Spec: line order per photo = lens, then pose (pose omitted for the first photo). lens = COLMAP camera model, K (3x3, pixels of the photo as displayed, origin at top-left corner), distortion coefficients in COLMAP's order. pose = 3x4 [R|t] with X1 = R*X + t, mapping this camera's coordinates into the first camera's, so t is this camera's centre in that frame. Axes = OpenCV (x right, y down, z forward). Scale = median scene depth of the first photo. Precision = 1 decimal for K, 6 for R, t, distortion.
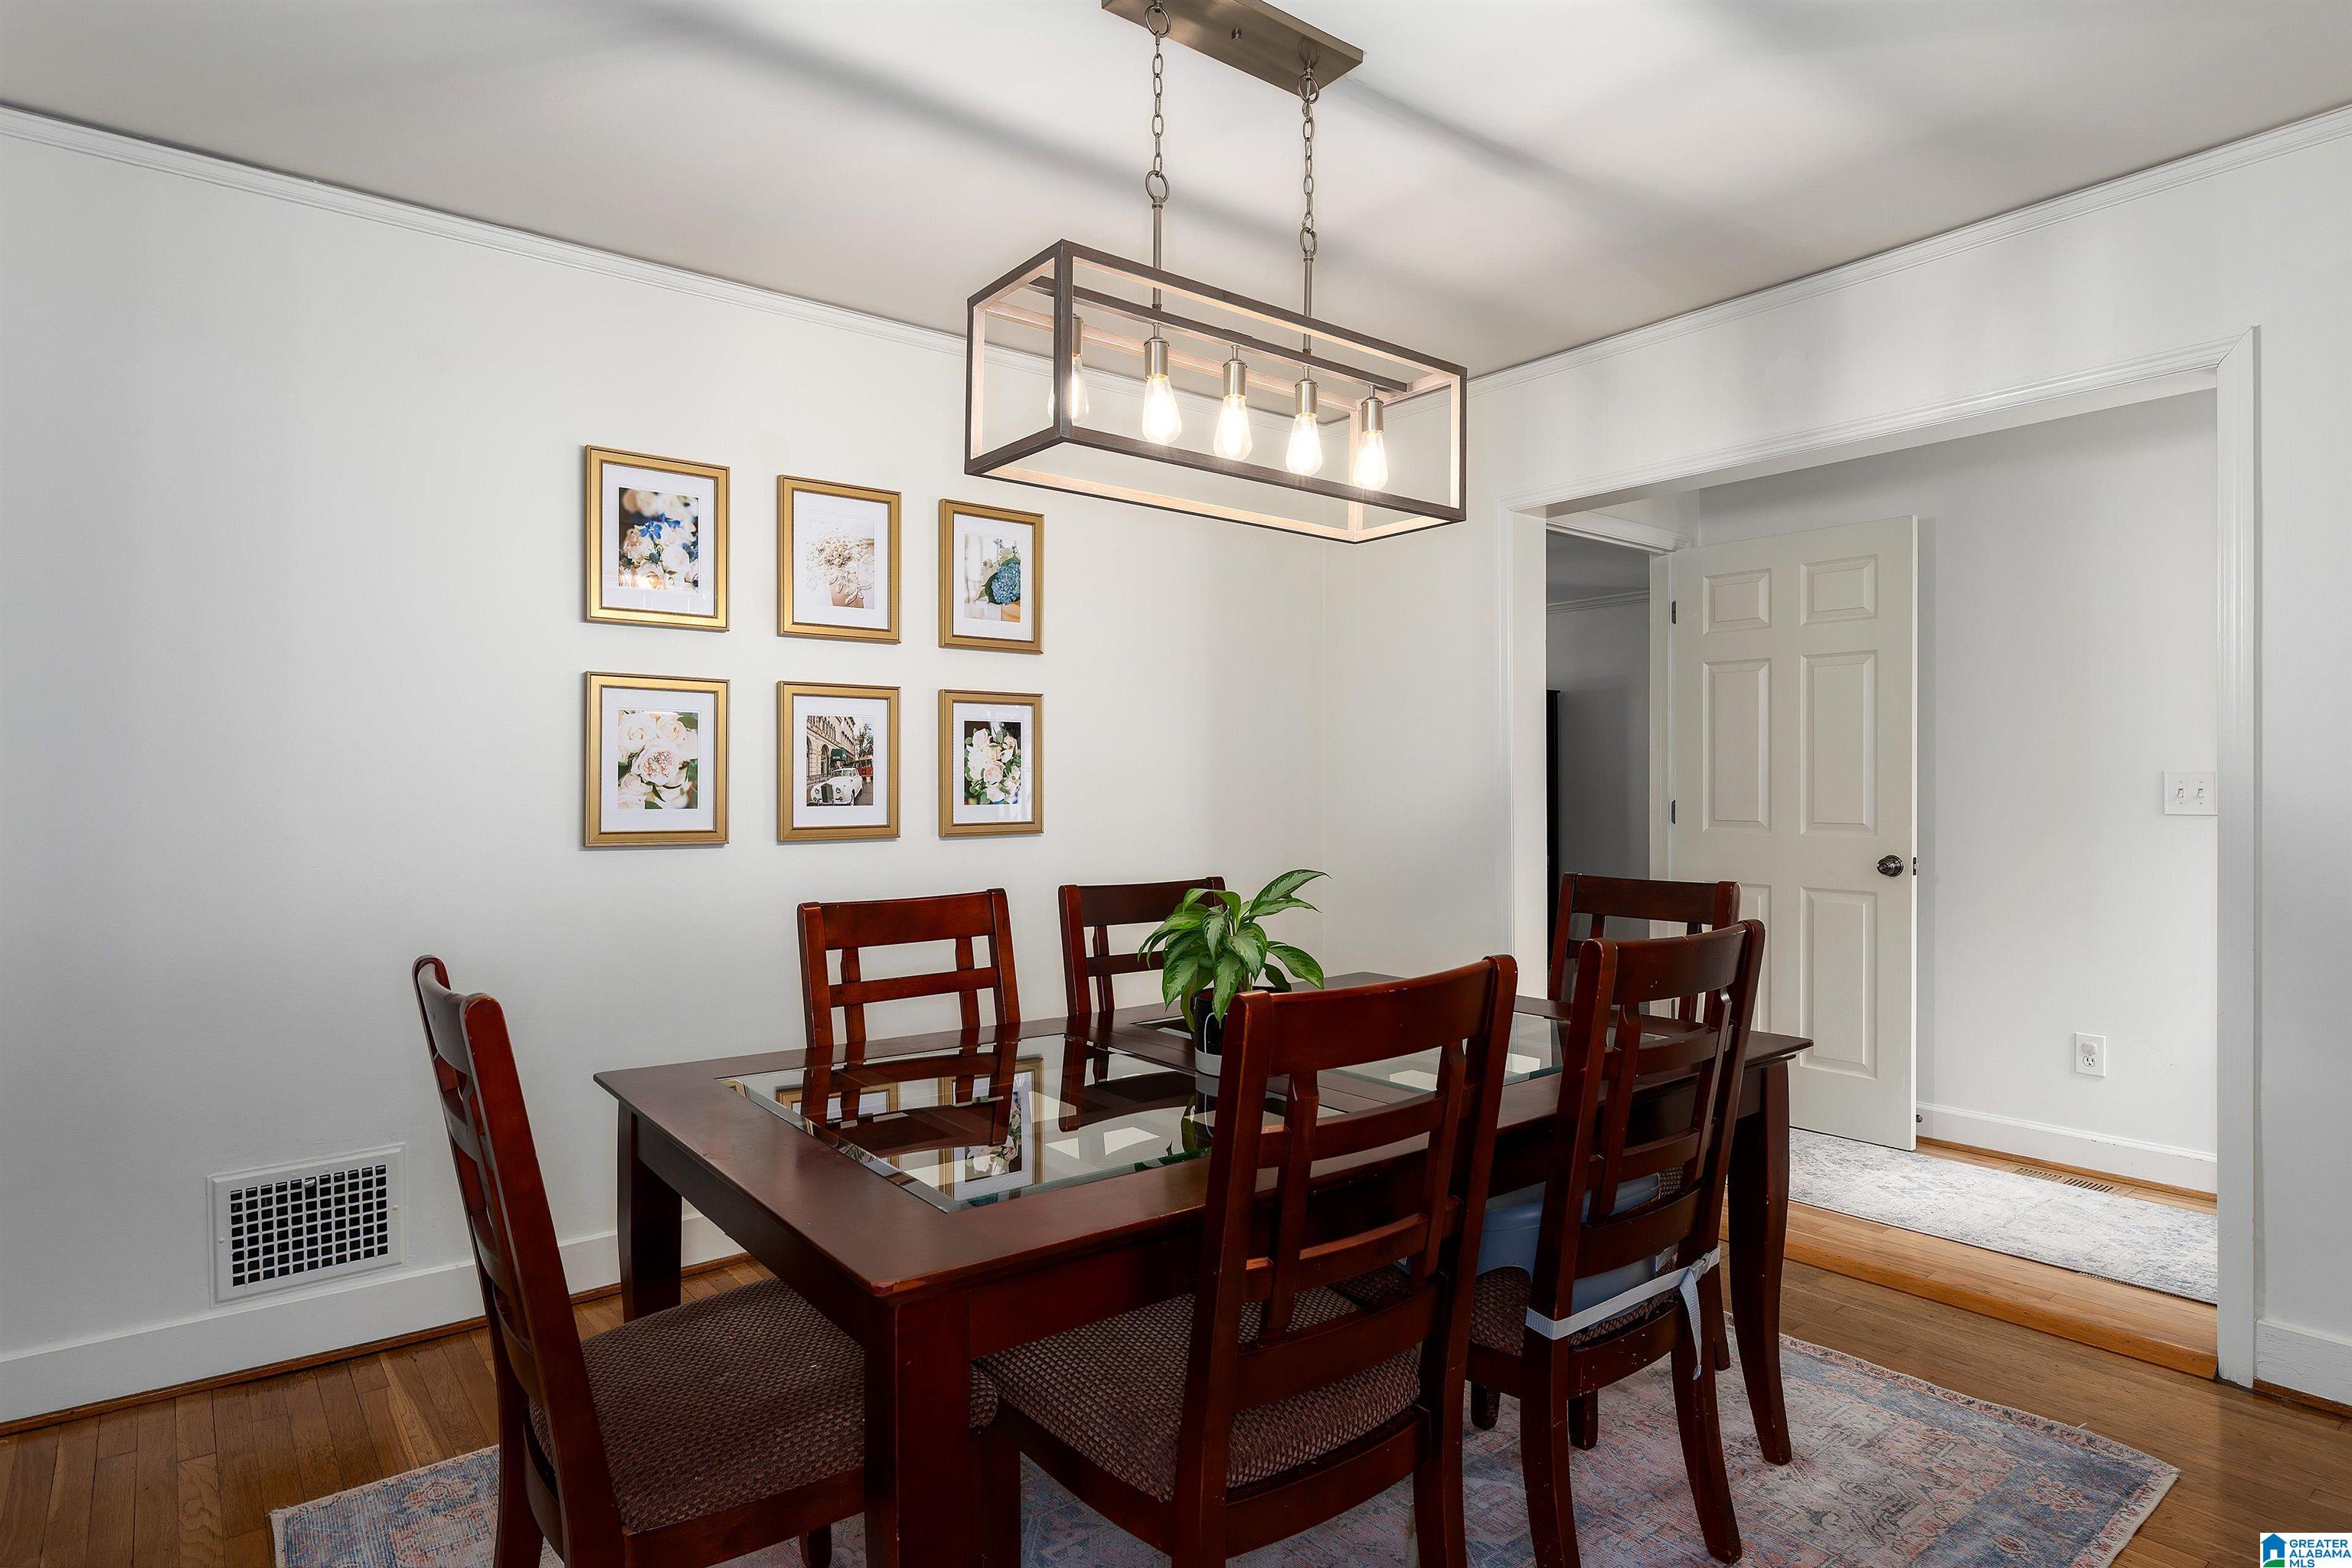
lens RADIAL K [[1284.8, 0, 1169.5], [0, 1284.8, 775.0], [0, 0, 1]] dist [0.000599, 0.000043]
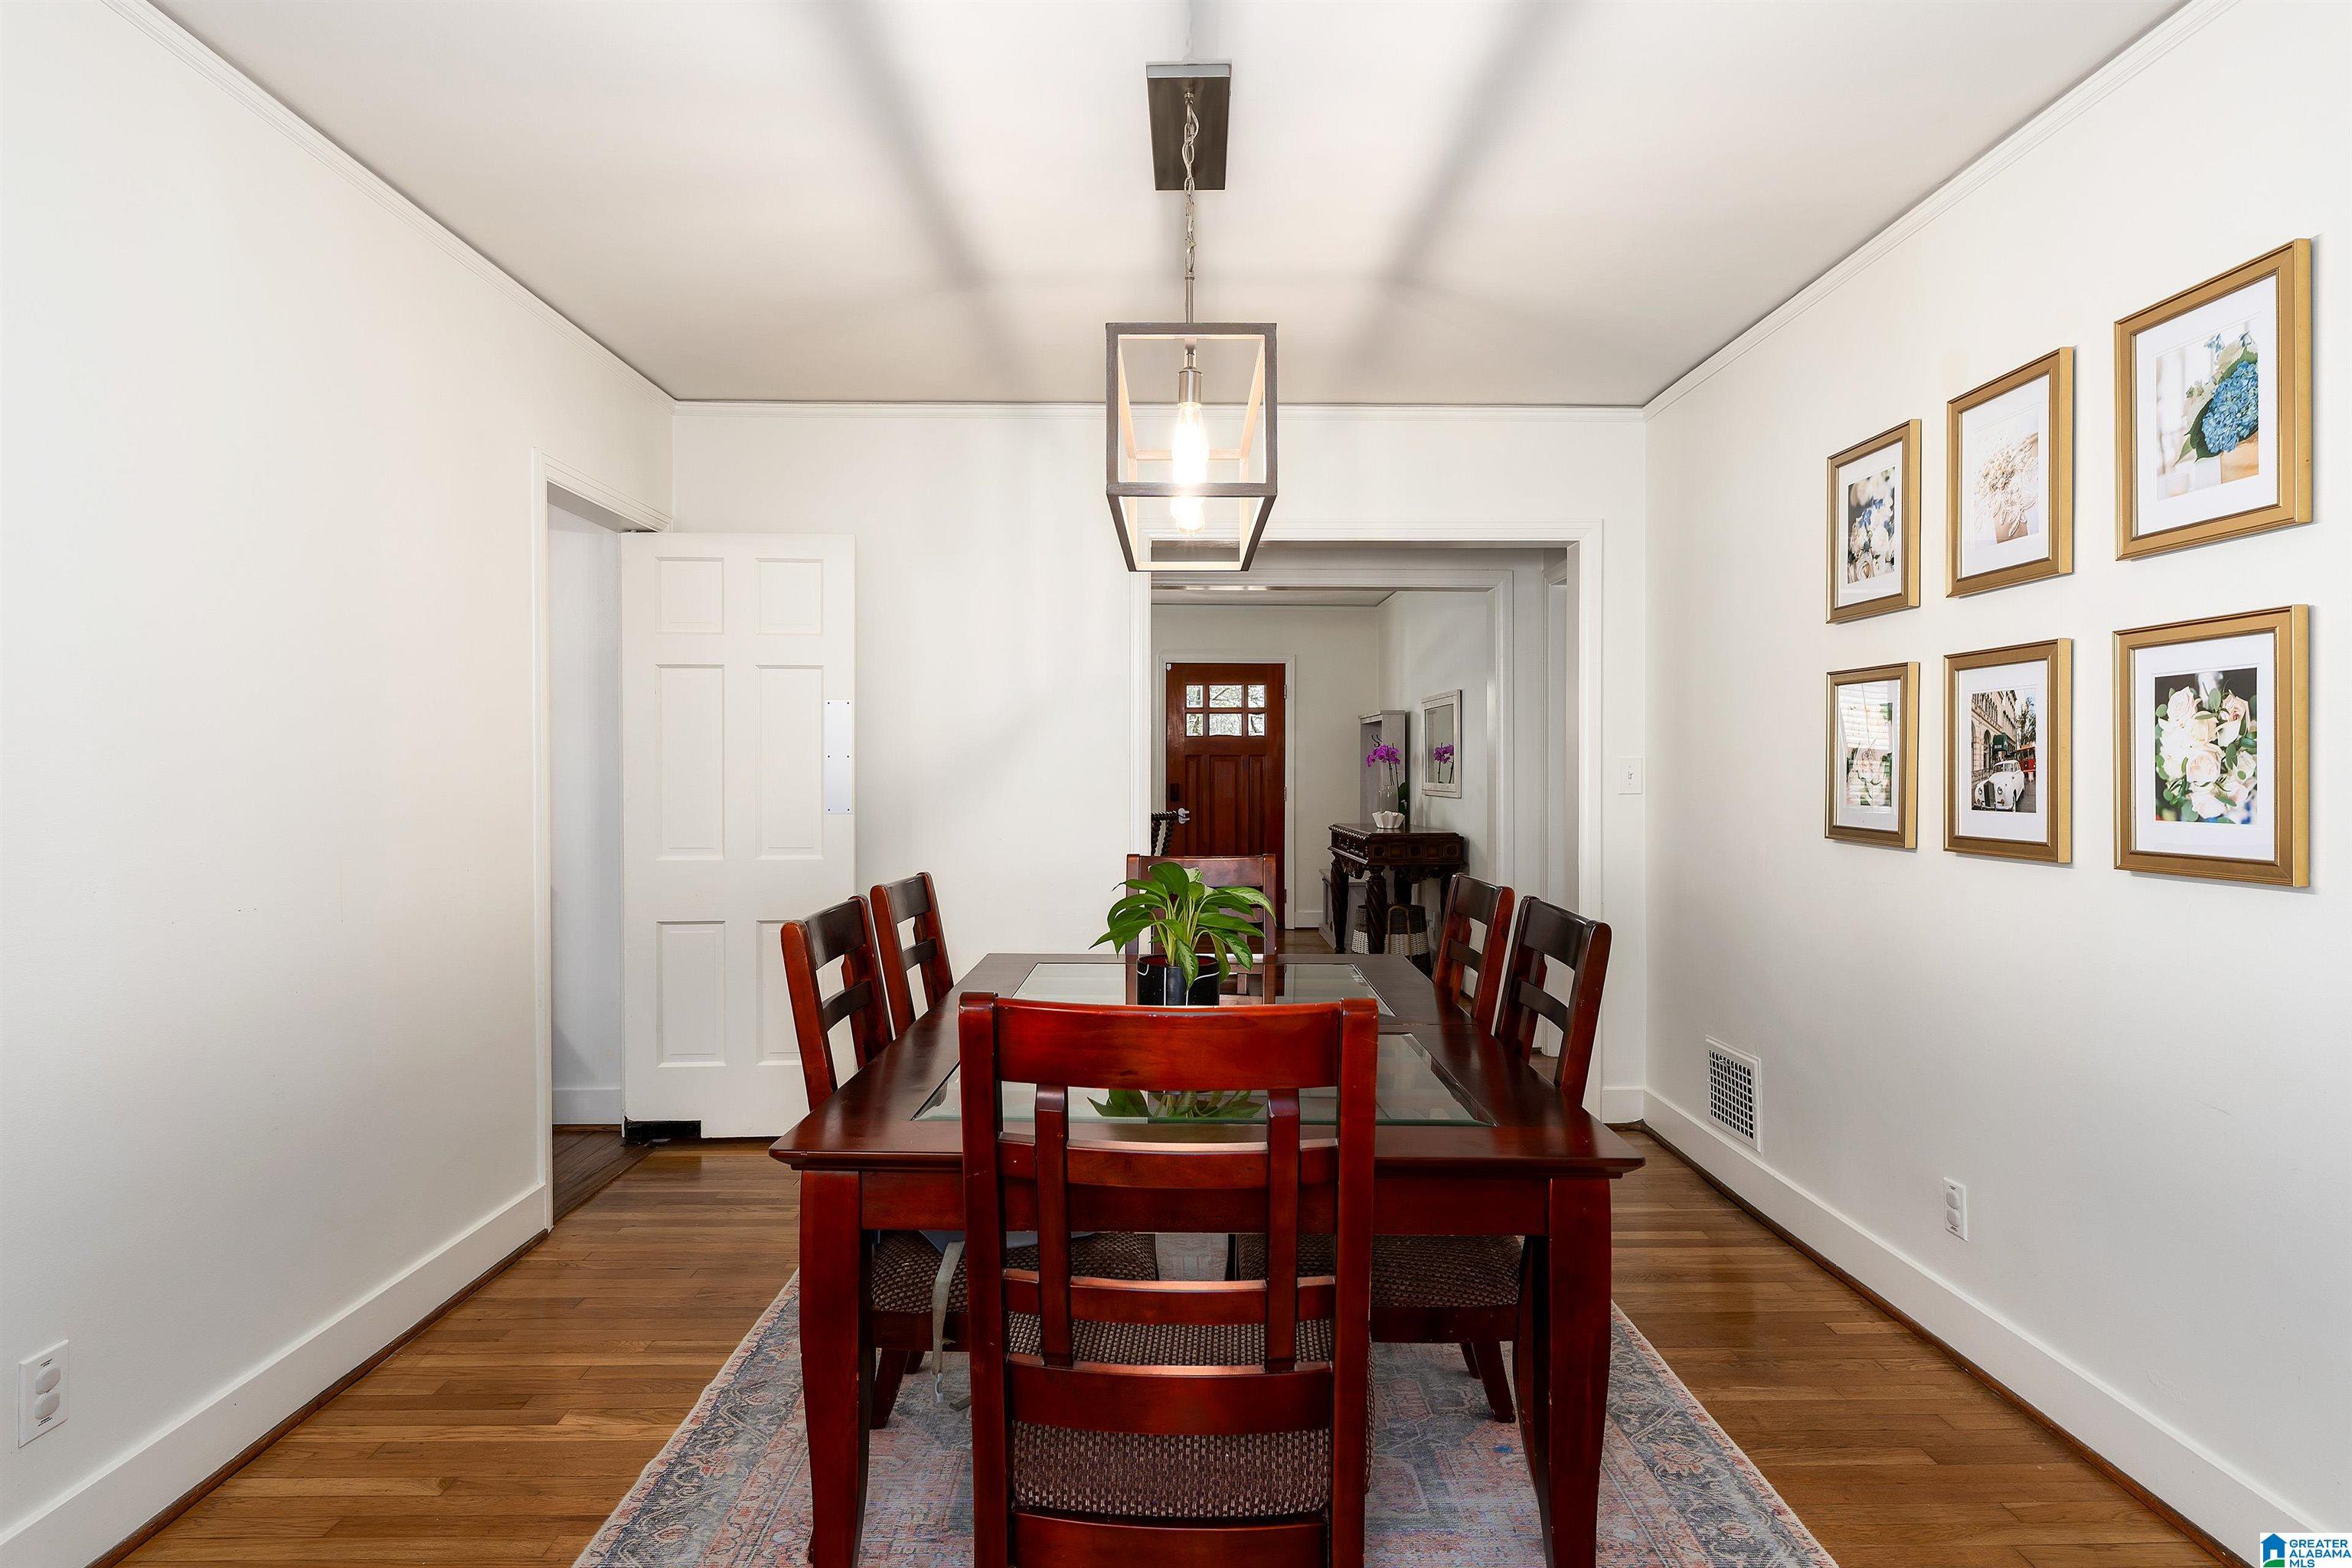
lens RADIAL K [[1218.4, 0, 1168.5], [0, 1218.4, 782.8], [0, 0, 1]] dist [-0.003141, -0.000158]
pose [[-0.606249, 0.007089, -0.795244, 0.584414], [0.000922, 0.999966, 0.008211, 0.001132], [0.795275, 0.004245, -0.606234, 1.027270]]
